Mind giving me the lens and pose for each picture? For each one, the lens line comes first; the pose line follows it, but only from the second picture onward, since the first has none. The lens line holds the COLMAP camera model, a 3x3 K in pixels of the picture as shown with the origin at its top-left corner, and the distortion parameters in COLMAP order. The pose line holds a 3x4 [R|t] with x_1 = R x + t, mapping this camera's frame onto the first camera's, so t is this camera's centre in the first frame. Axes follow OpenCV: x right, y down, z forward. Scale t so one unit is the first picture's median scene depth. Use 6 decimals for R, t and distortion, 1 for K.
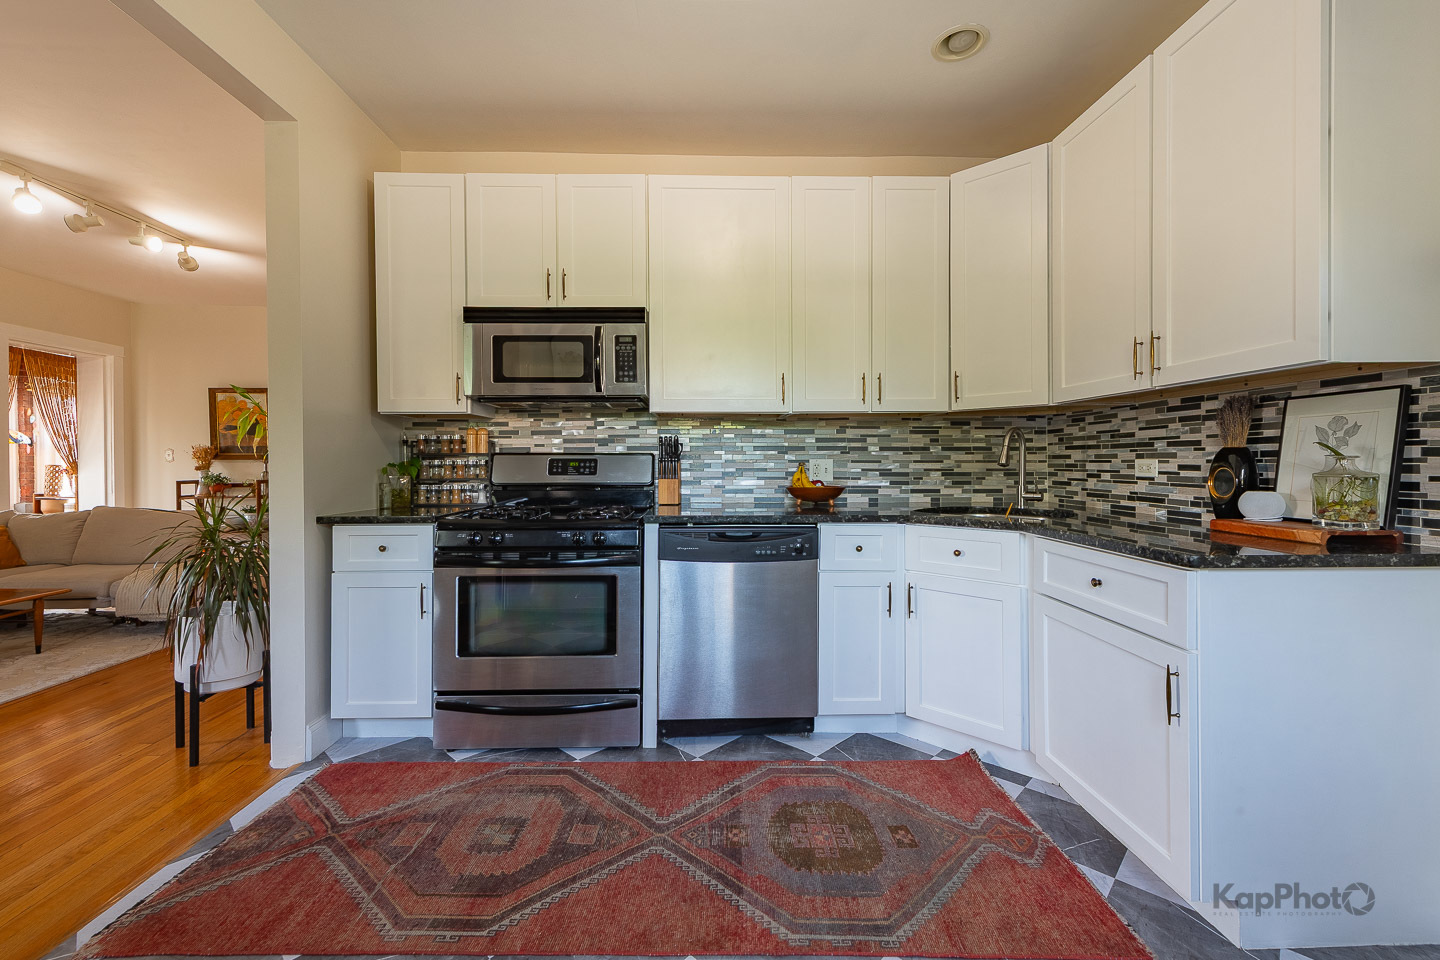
lens RADIAL K [[620.2, 0, 722.1], [0, 620.2, 465.9], [0, 0, 1]] dist [0.012521, -0.000089]
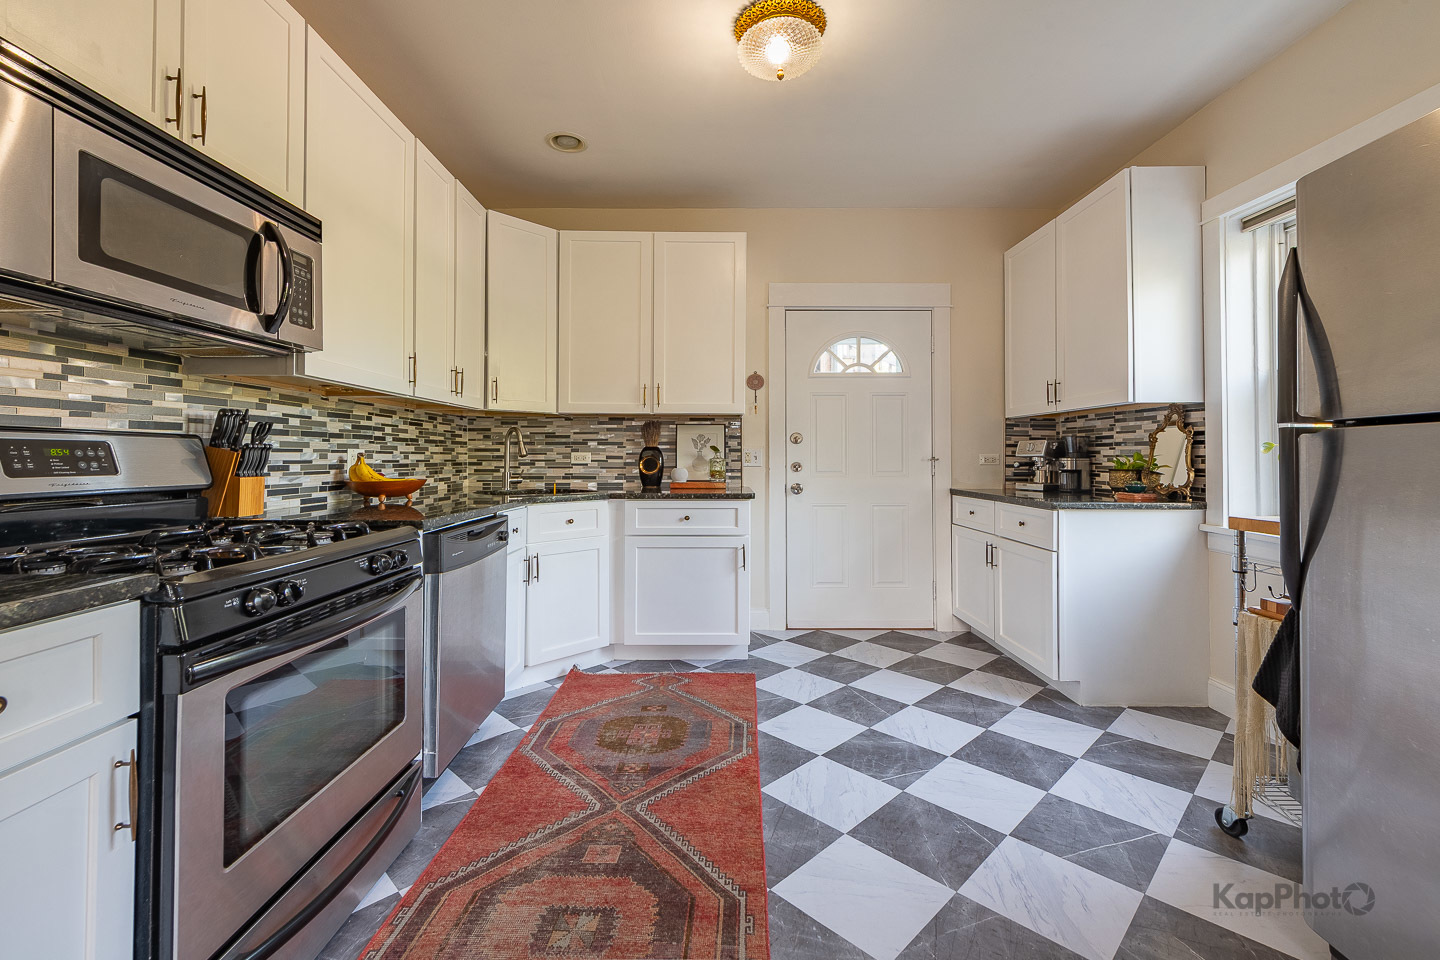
lens RADIAL K [[593.6, 0, 718.6], [0, 593.6, 451.8], [0, 0, 1]] dist [0.008493, -0.000168]
pose [[0.031211, 0.009860, 0.999464, -0.840425], [0.004576, 0.999939, -0.010007, 0.004400], [-0.999502, 0.004886, 0.031164, 0.608313]]
